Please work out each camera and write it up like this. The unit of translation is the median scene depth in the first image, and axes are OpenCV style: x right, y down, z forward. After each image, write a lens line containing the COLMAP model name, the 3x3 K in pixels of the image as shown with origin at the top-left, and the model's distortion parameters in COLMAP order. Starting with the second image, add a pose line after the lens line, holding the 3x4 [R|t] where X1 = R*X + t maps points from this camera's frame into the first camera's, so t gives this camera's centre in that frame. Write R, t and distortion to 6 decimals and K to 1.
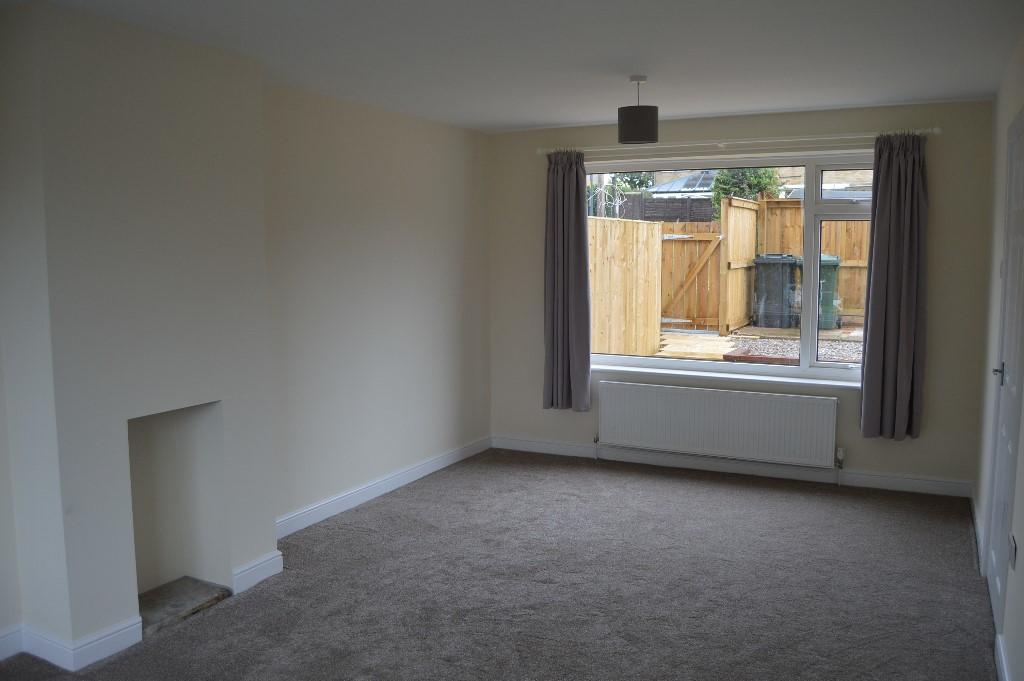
lens RADIAL K [[864.0, 0, 512.0], [0, 864.0, 340.5], [0, 0, 1]] dist [-0.007944, -0.001152]
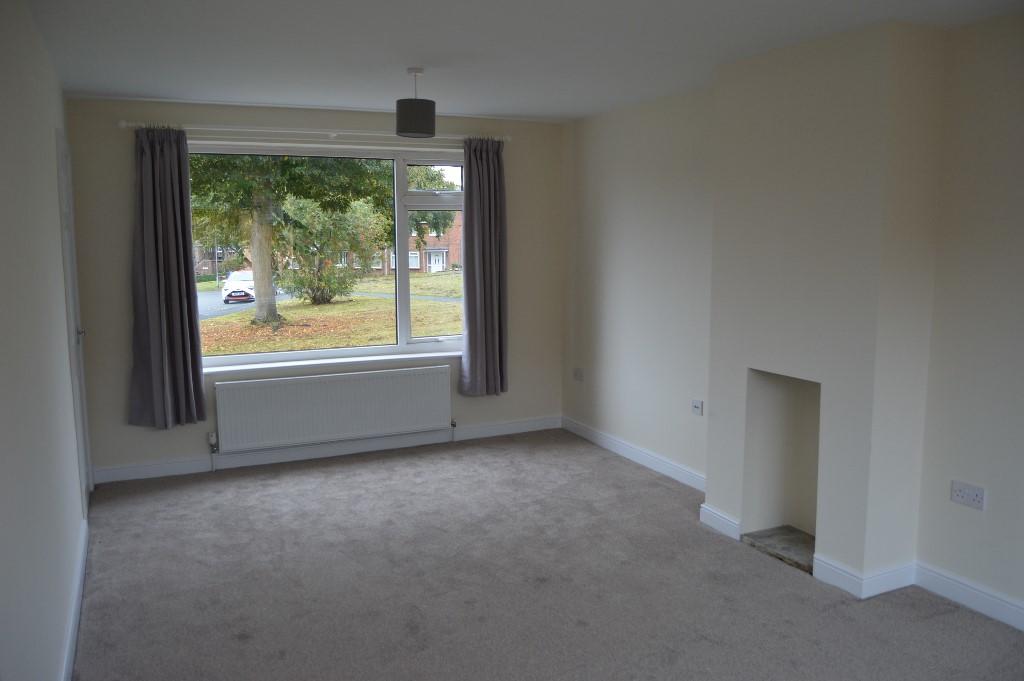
lens RADIAL K [[864.0, 0, 512.0], [0, 864.0, 340.5], [0, 0, 1]] dist [-0.007944, -0.001152]
pose [[0.638986, -0.105862, 0.761899, -0.443530], [0.090764, 0.993942, 0.061982, -0.031391], [-0.763845, 0.029547, 0.644724, 0.201565]]
